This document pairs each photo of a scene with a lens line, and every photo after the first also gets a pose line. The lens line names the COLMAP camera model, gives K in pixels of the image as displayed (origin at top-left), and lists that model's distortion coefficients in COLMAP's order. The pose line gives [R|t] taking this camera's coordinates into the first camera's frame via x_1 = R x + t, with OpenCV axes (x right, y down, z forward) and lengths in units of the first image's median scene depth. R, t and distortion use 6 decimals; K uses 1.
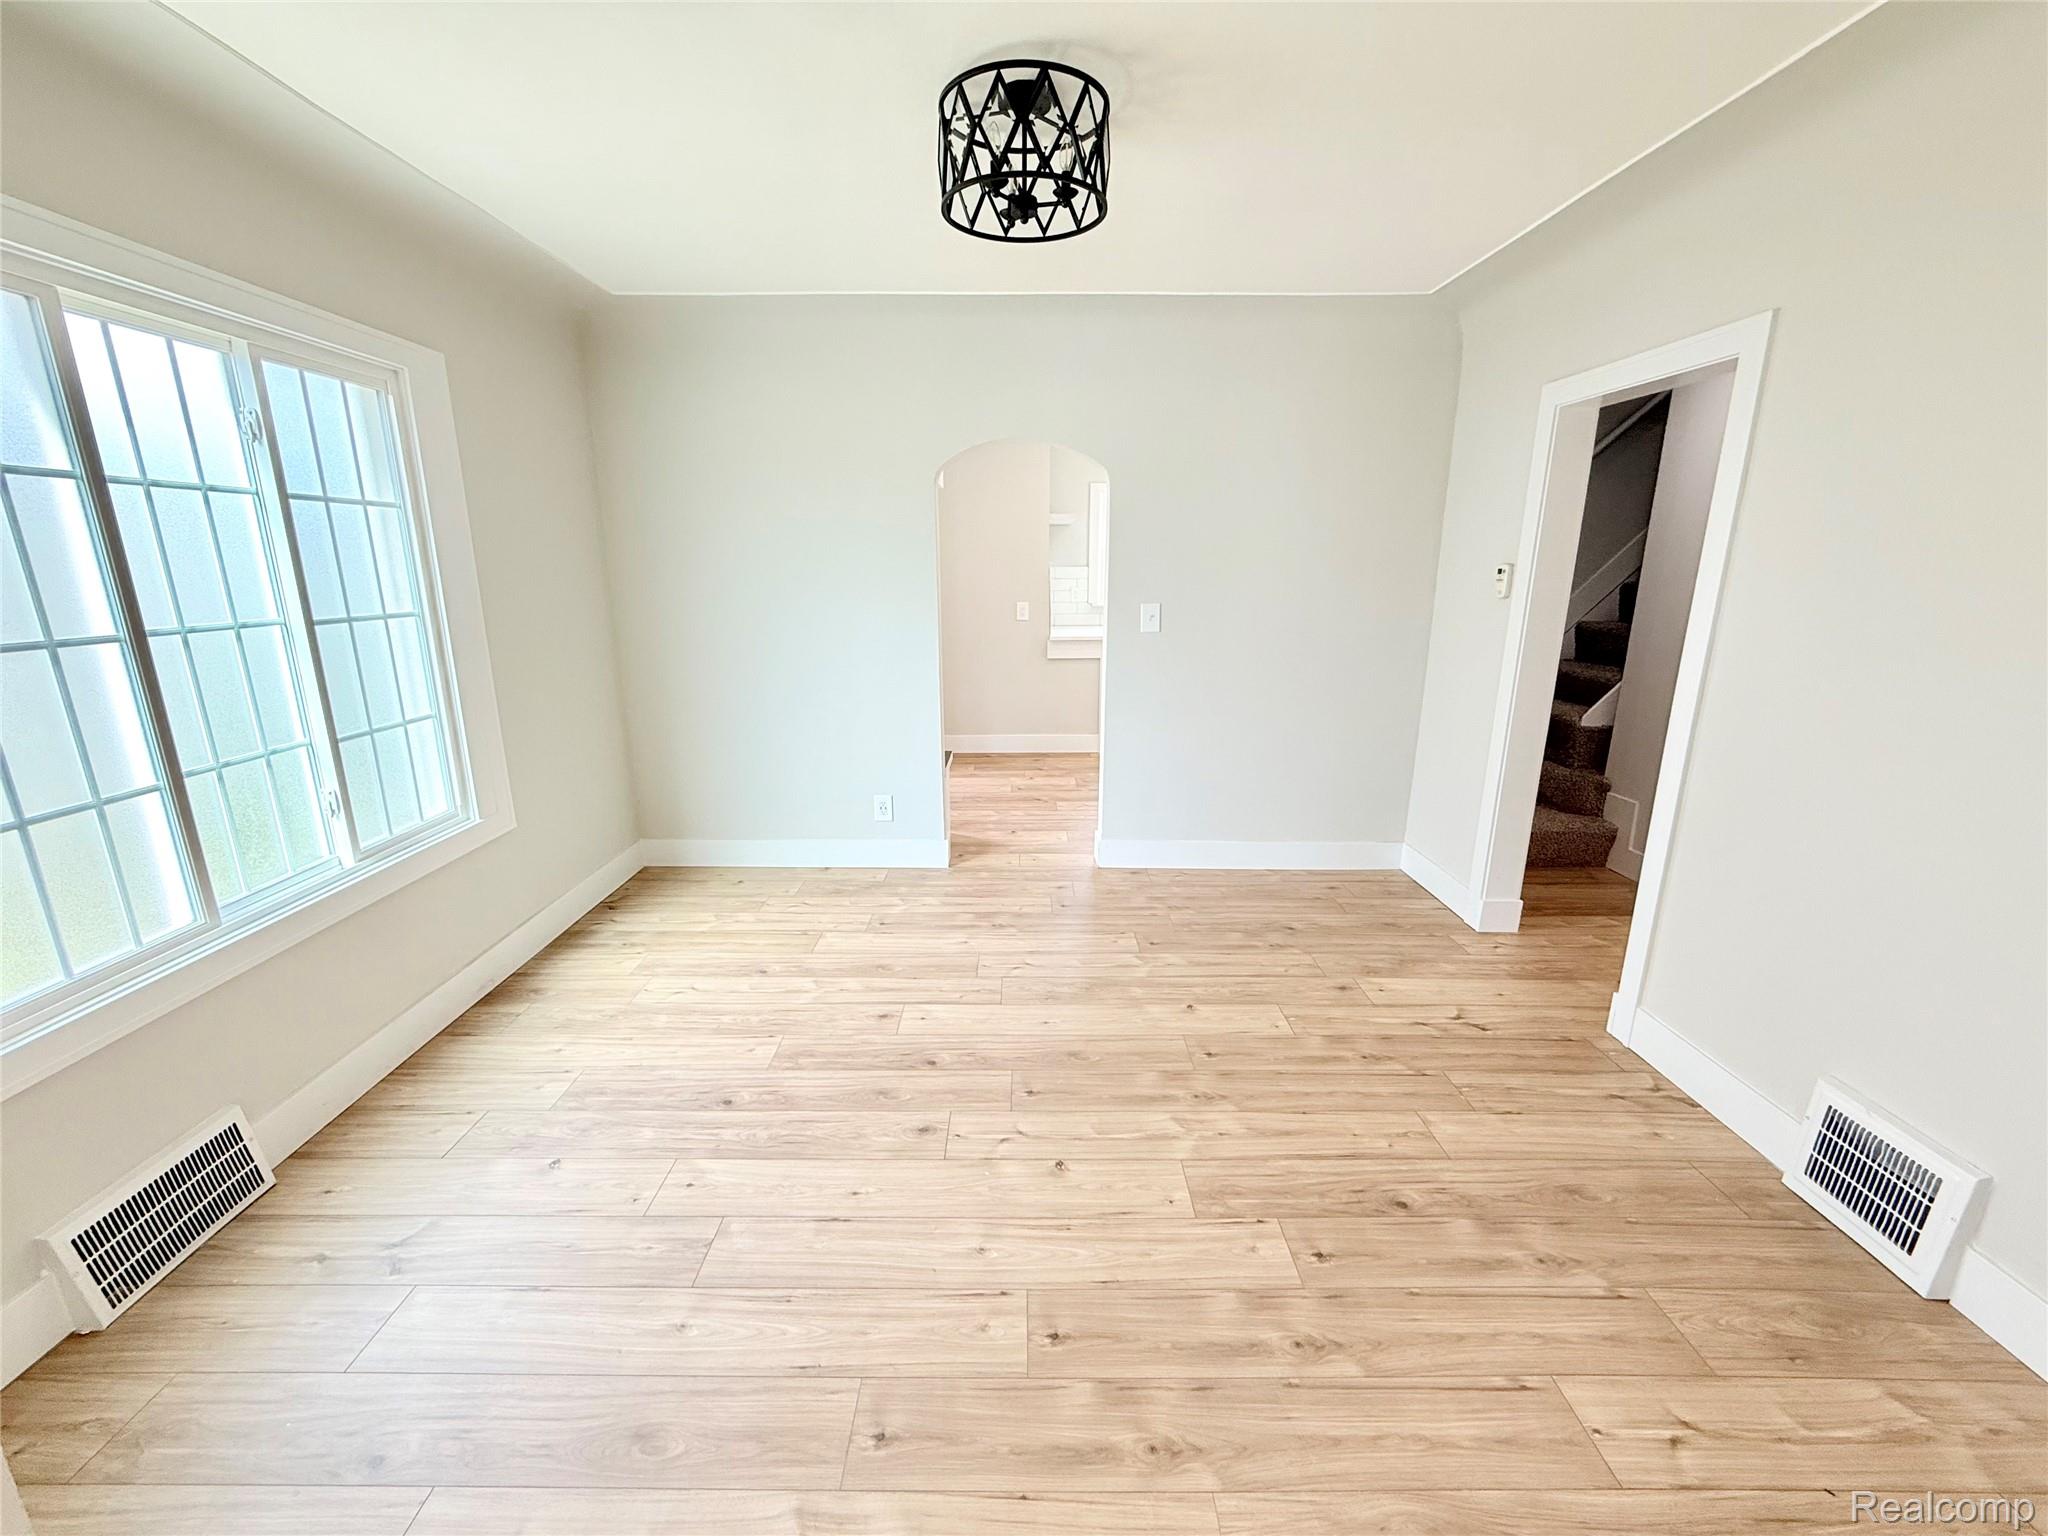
lens RADIAL K [[817.0, 0, 1019.2], [0, 817.0, 765.4], [0, 0, 1]] dist [-0.000615, -0.000145]
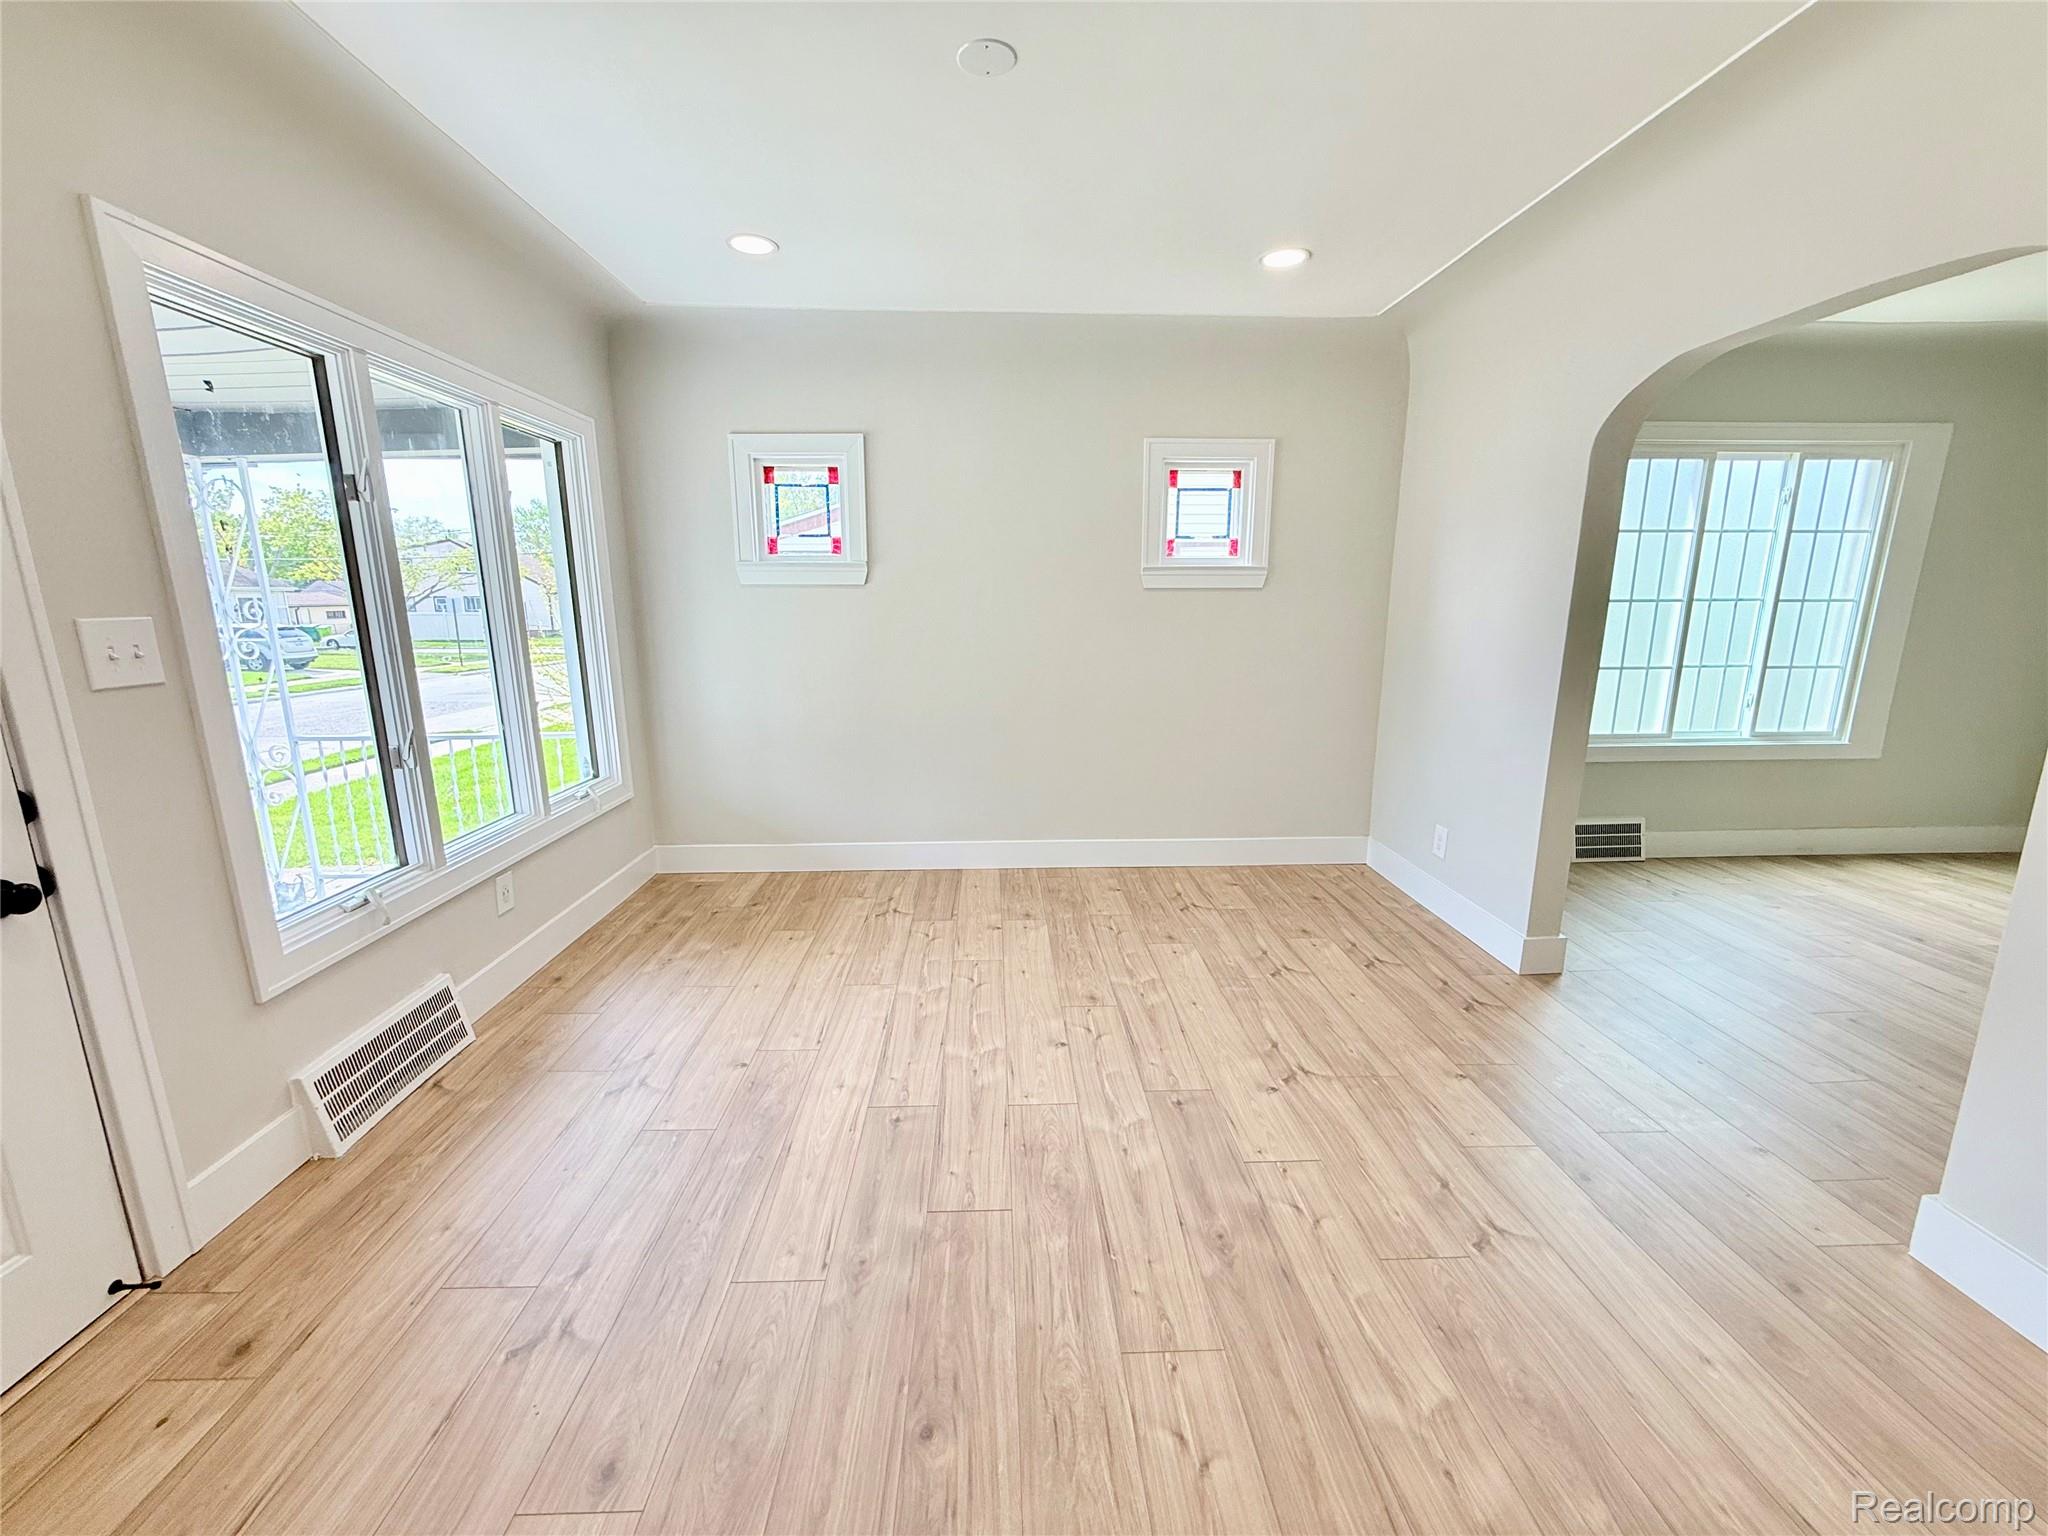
lens RADIAL K [[813.9, 0, 1019.7], [0, 813.9, 767.3], [0, 0, 1]] dist [-0.002064, 0.000238]
pose [[0.038111, 0.203174, -0.978401, 0.860450], [-0.238622, 0.952637, 0.188529, 0.226502], [0.970364, 0.226283, 0.084788, -0.667160]]
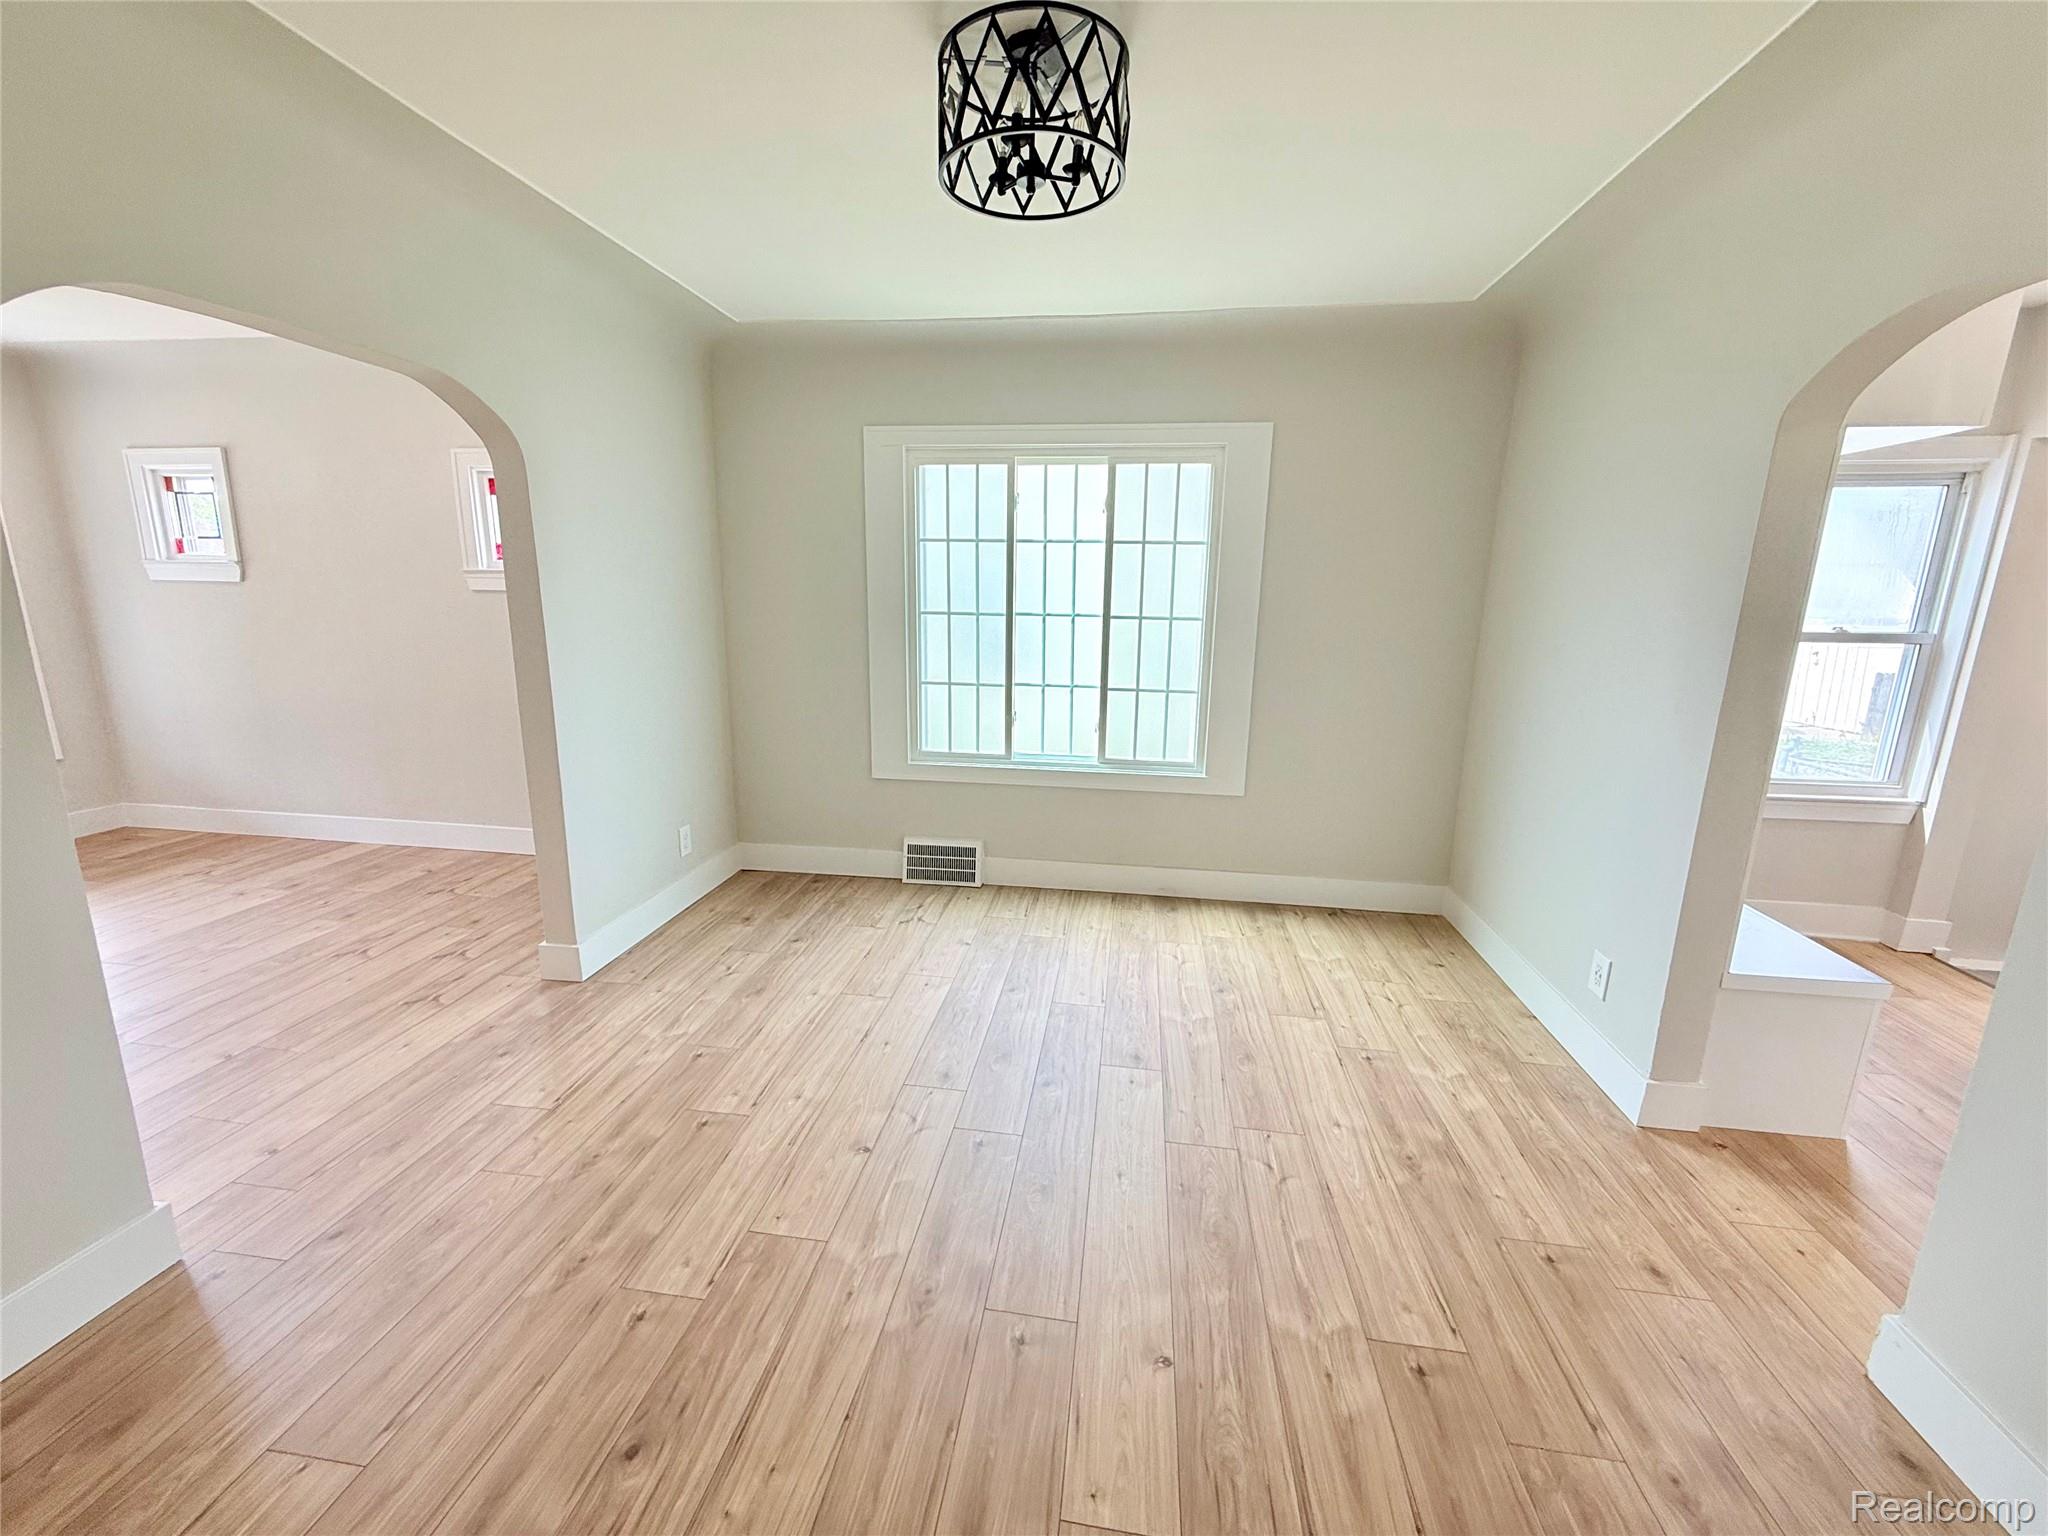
lens RADIAL K [[813.9, 0, 1019.7], [0, 813.9, 767.3], [0, 0, 1]] dist [-0.002064, 0.000238]
pose [[-0.140663, 0.210864, -0.967342, 0.789778], [-0.256183, 0.936029, 0.241290, -0.226283], [0.956339, 0.281757, -0.077645, 0.973529]]
